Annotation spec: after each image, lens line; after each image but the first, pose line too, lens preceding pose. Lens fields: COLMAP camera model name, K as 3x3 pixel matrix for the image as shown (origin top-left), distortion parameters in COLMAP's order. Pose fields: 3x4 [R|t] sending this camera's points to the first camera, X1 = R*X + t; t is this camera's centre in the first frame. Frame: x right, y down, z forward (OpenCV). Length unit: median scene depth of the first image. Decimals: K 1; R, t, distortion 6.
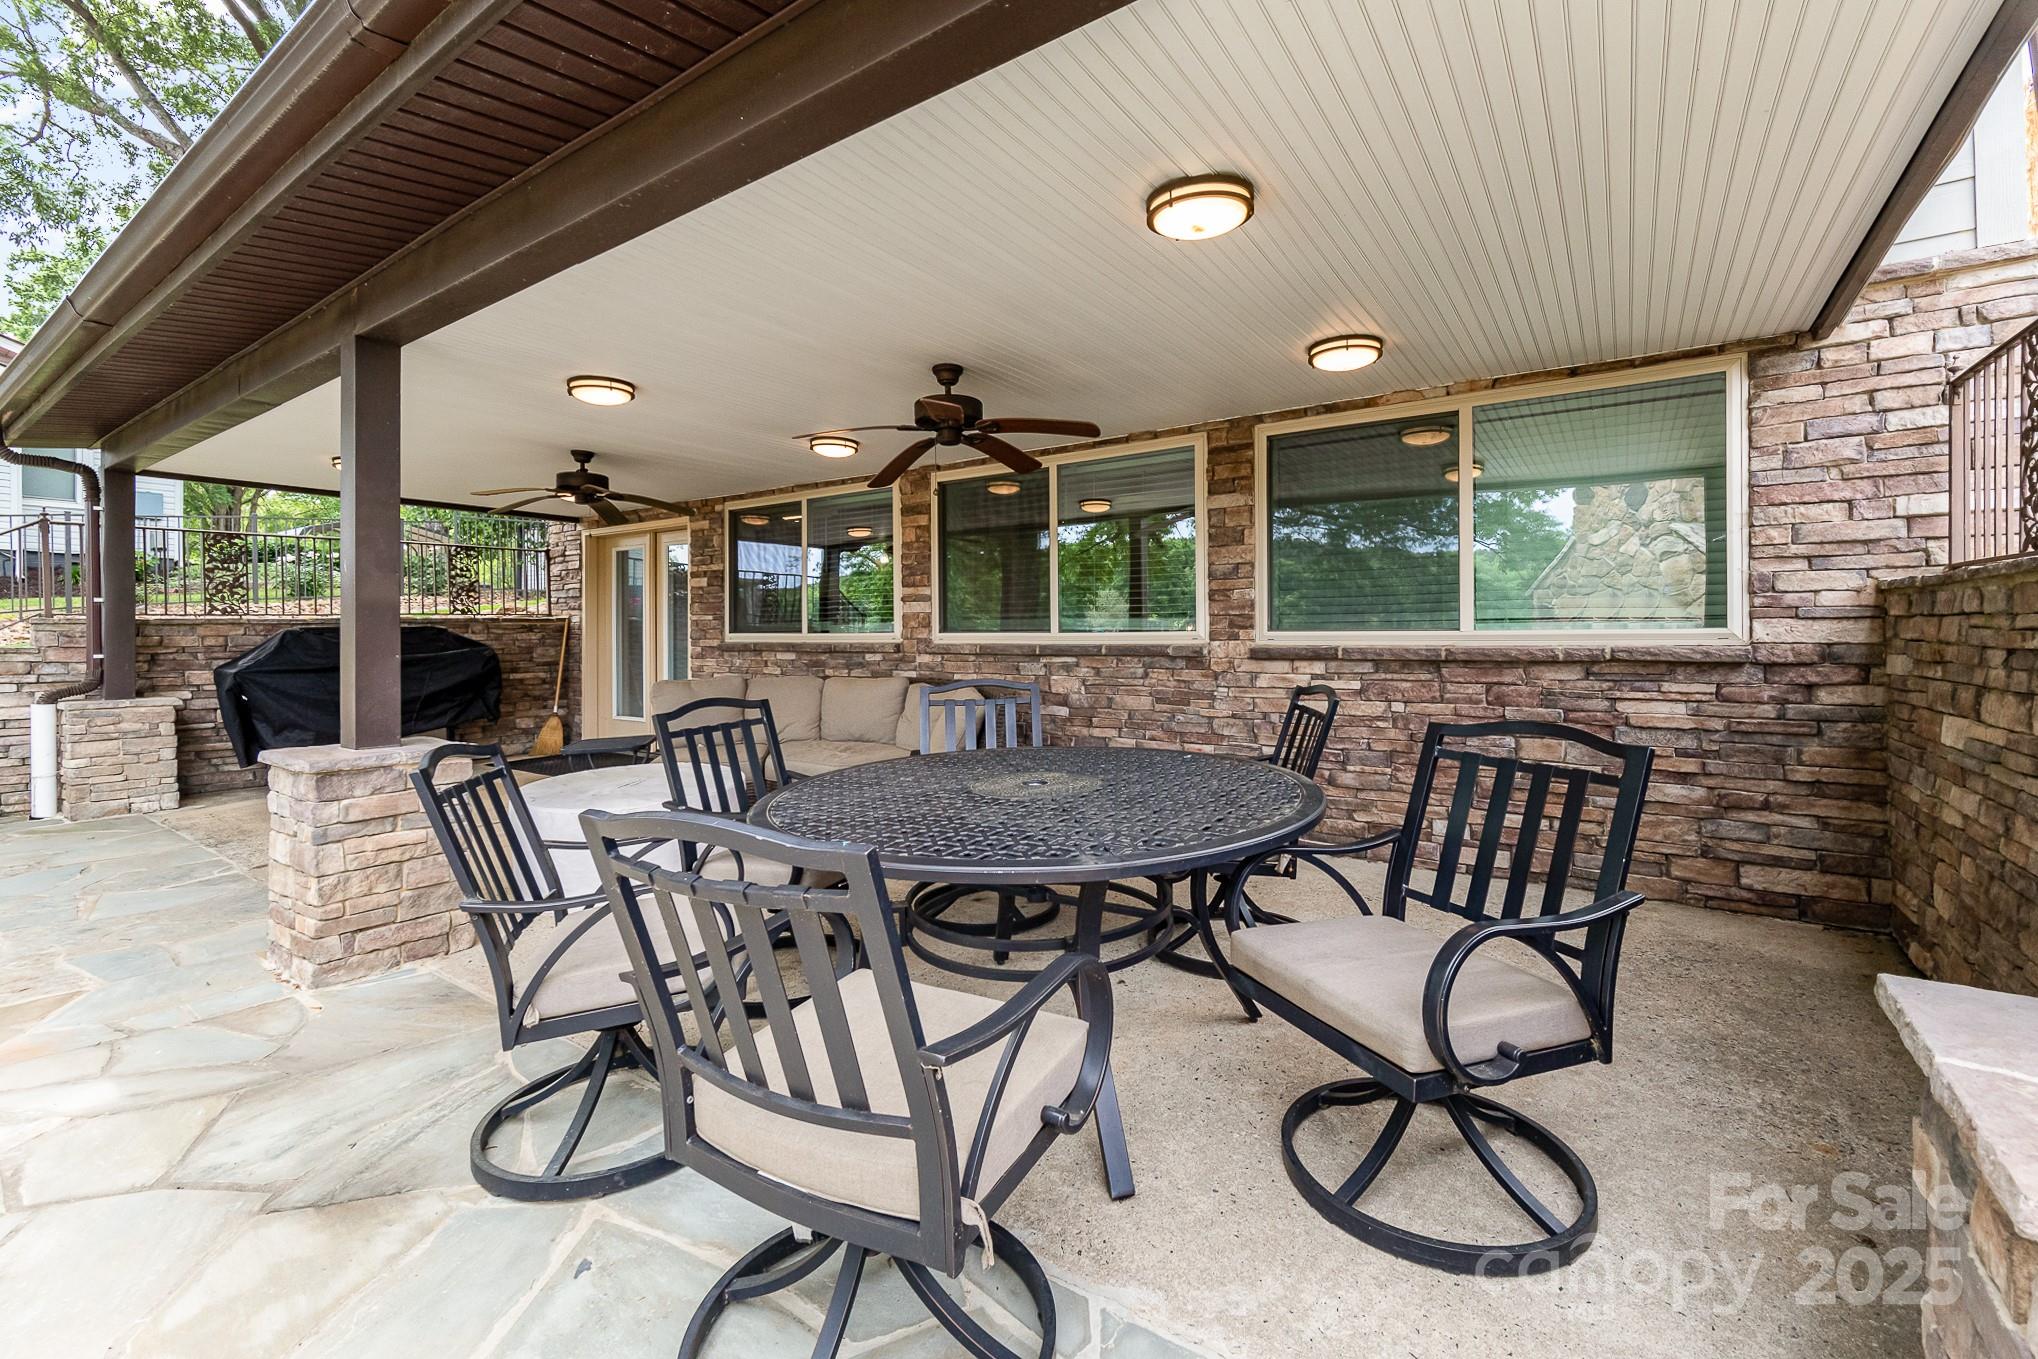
lens RADIAL K [[857.8, 0, 1012.8], [0, 857.8, 640.9], [0, 0, 1]] dist [0.000889, 0.000009]
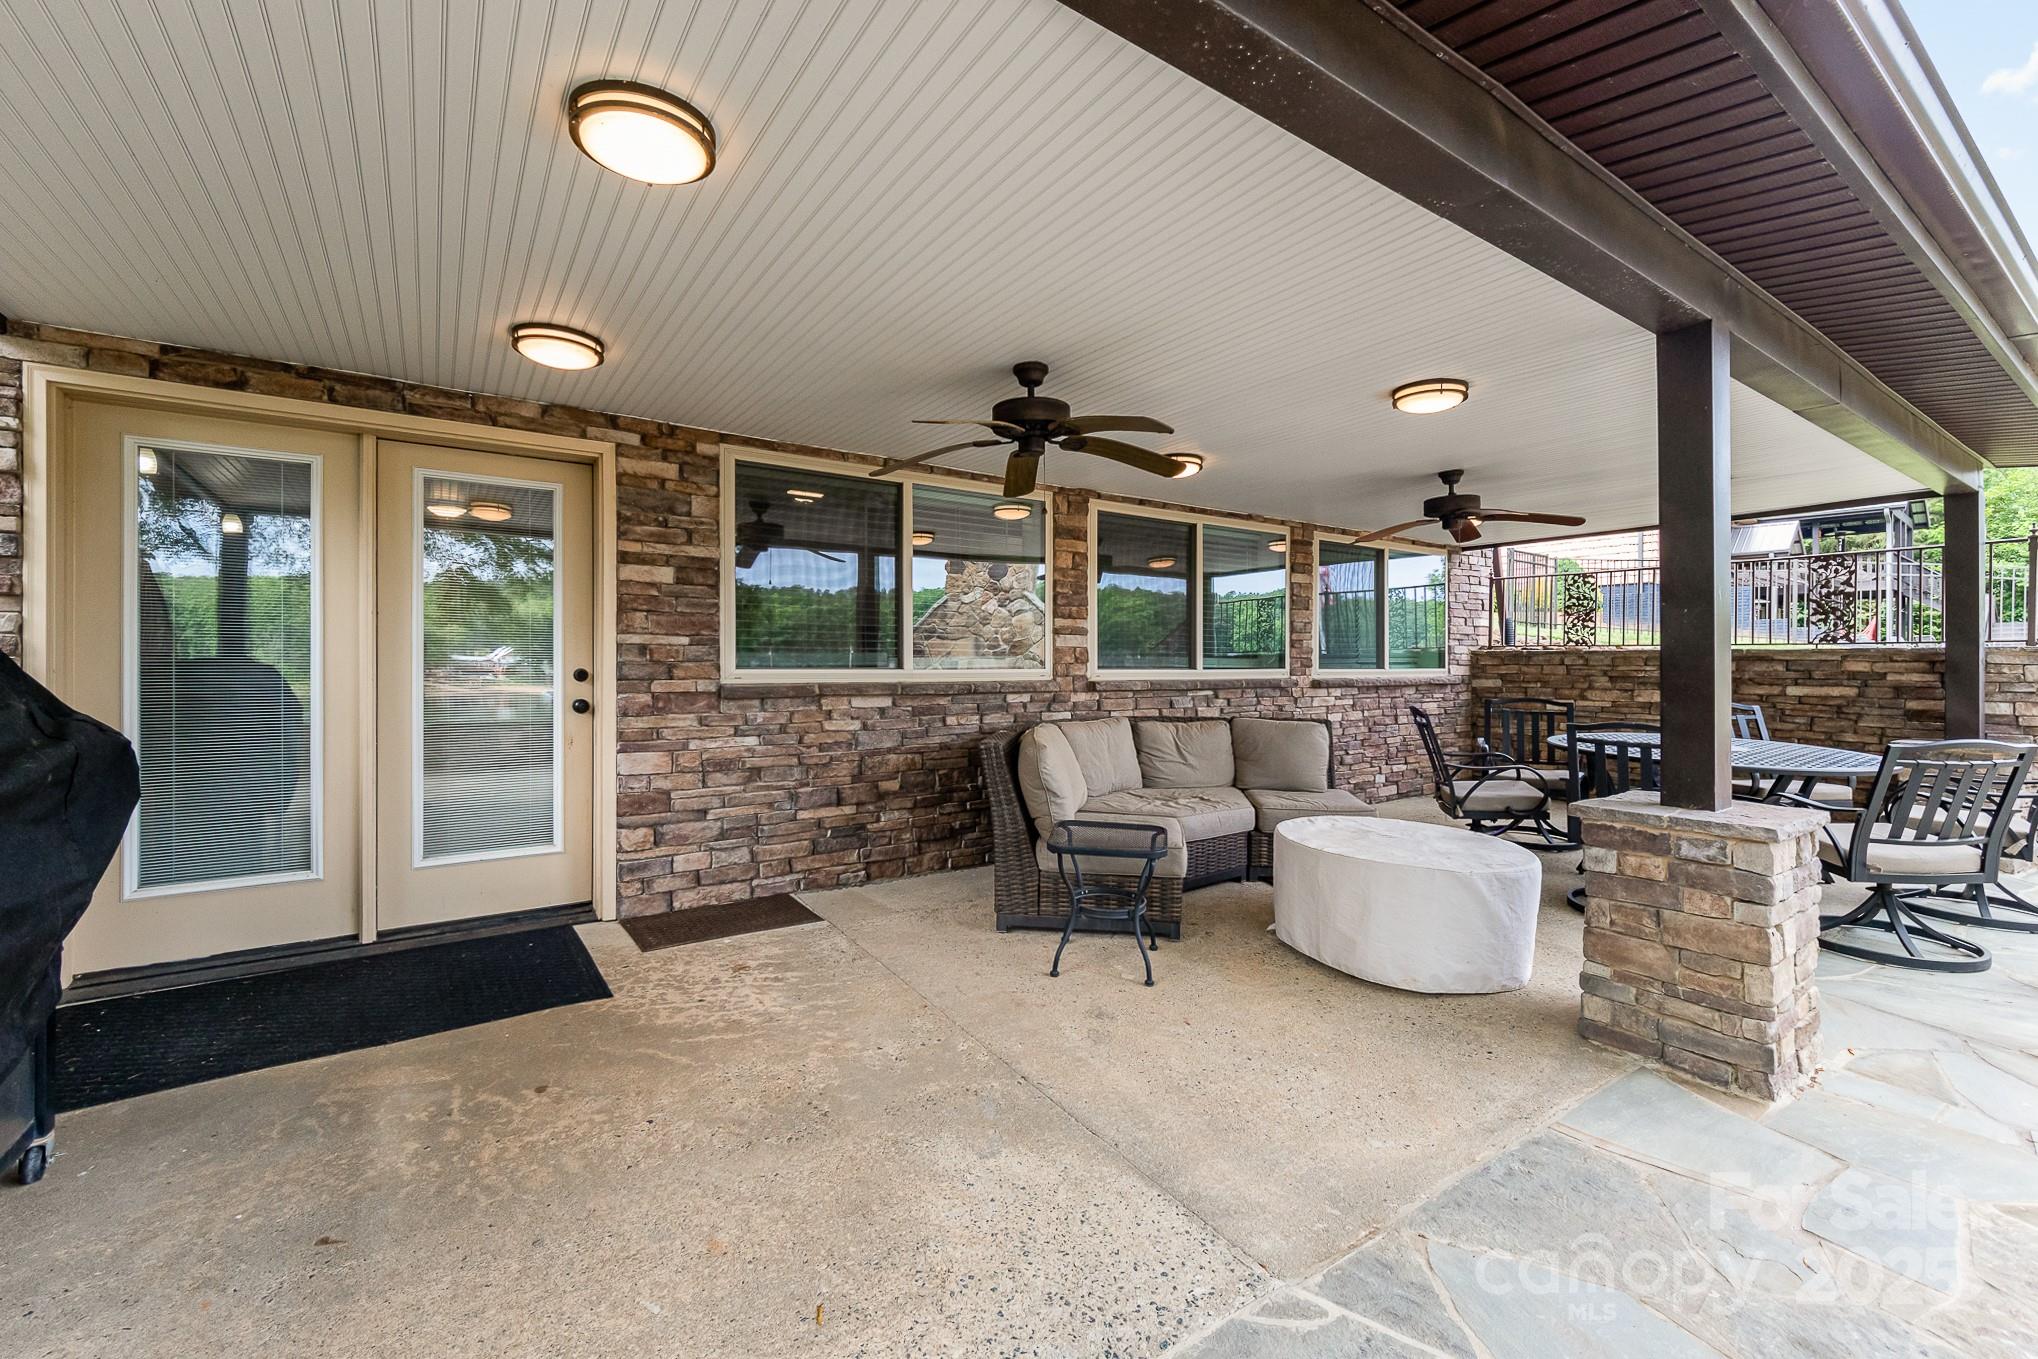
lens RADIAL K [[857.8, 0, 1019.3], [0, 857.8, 670.2], [0, 0, 1]] dist [0.000889, 0.000009]
pose [[0.341143, -0.001892, 0.940009, -0.993370], [0.002485, 0.999996, 0.001111, -0.009554], [-0.940008, 0.001956, 0.341147, 0.749119]]
